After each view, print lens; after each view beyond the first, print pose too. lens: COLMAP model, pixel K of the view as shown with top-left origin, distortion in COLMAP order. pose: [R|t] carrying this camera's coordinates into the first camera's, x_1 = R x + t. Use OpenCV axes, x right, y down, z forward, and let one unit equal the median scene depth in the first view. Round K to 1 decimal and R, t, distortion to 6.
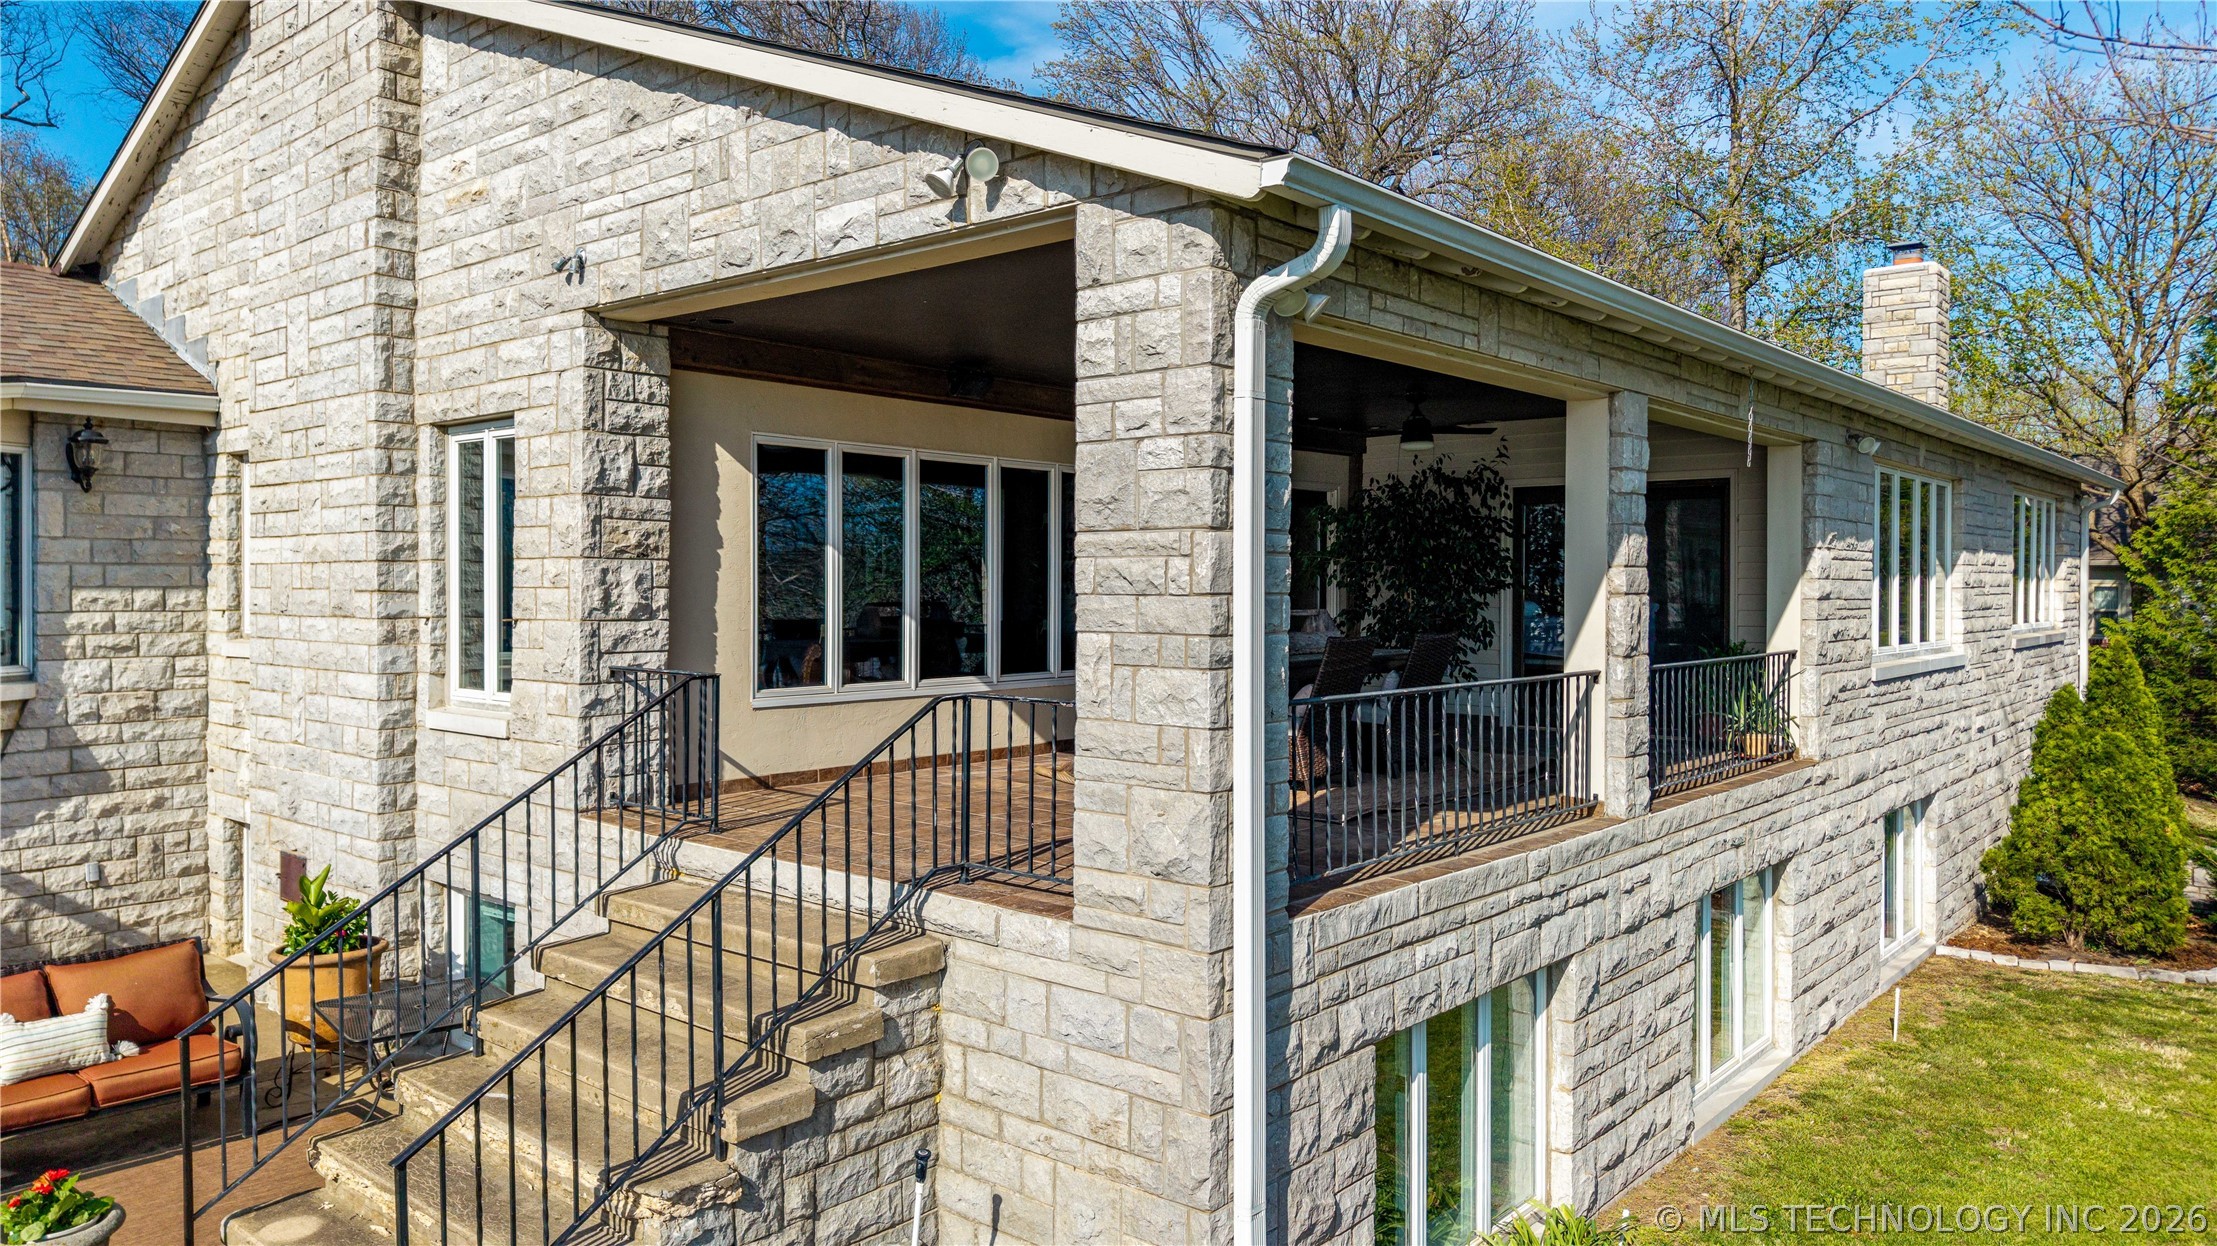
lens RADIAL K [[1514.9, 0, 1109.6], [0, 1514.9, 600.7], [0, 0, 1]] dist [0.052465, -0.072161]
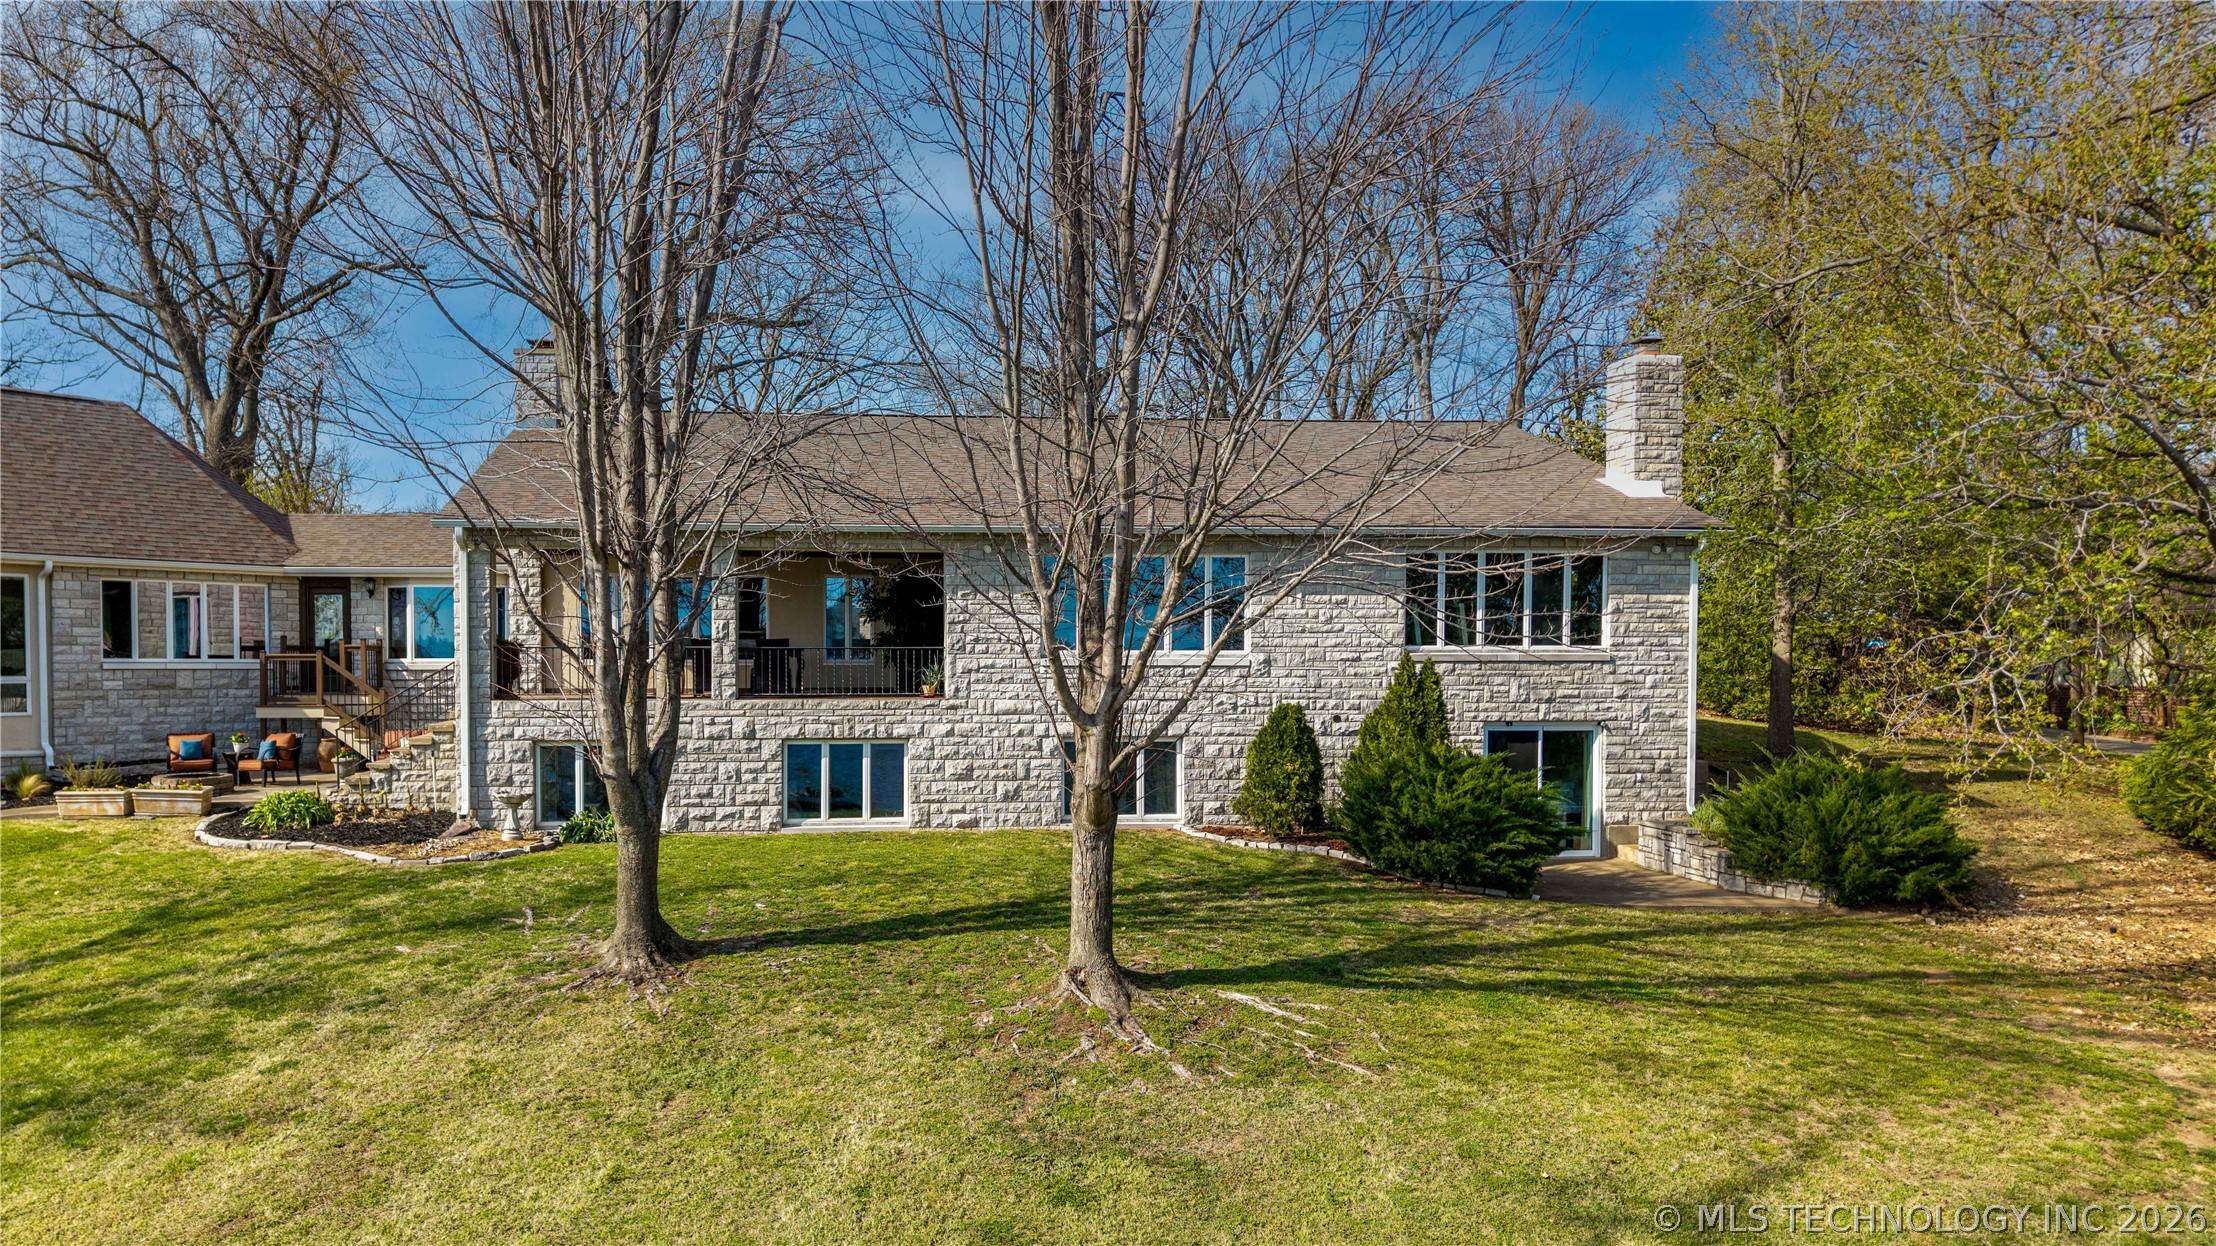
lens RADIAL K [[1587.2, 0, 931.0], [0, 1587.2, 684.9], [0, 0, 1]] dist [0.152491, -0.323622]
pose [[0.692711, 0.005333, -0.721196, 2.819845], [-0.004220, 0.999986, 0.003340, 0.108129], [0.721203, 0.000730, 0.692723, -0.768370]]
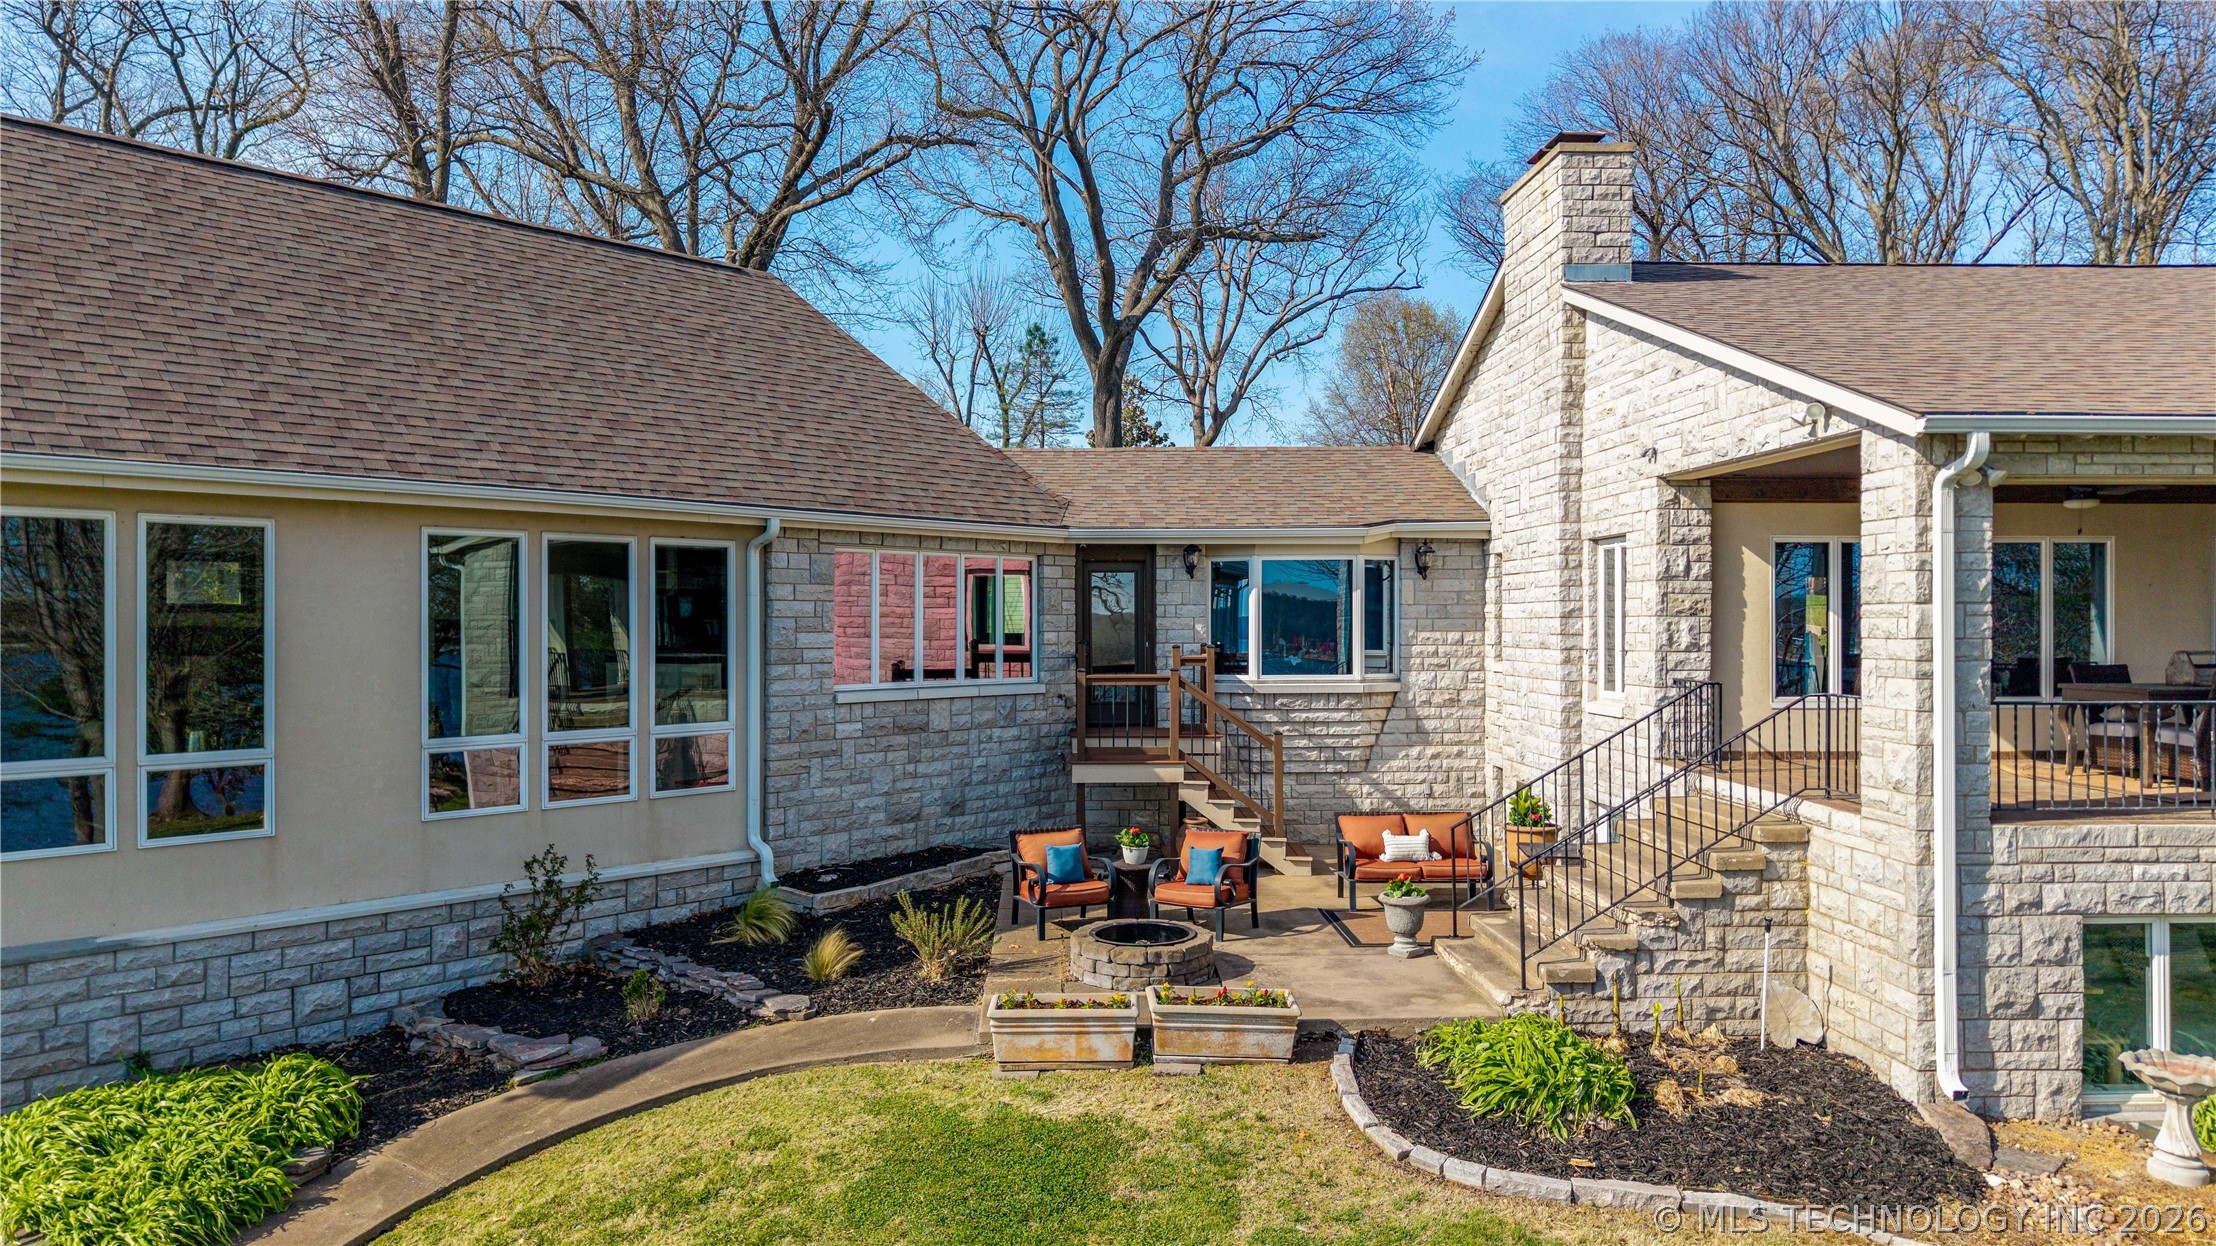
lens RADIAL K [[1509.6, 0, 1071.7], [0, 1509.6, 623.6], [0, 0, 1]] dist [0.004334, -0.003774]
pose [[0.674432, -0.002711, -0.738332, 0.495459], [-0.004848, 0.999955, -0.008100, -0.002000], [0.738321, 0.009042, 0.674389, -0.691585]]
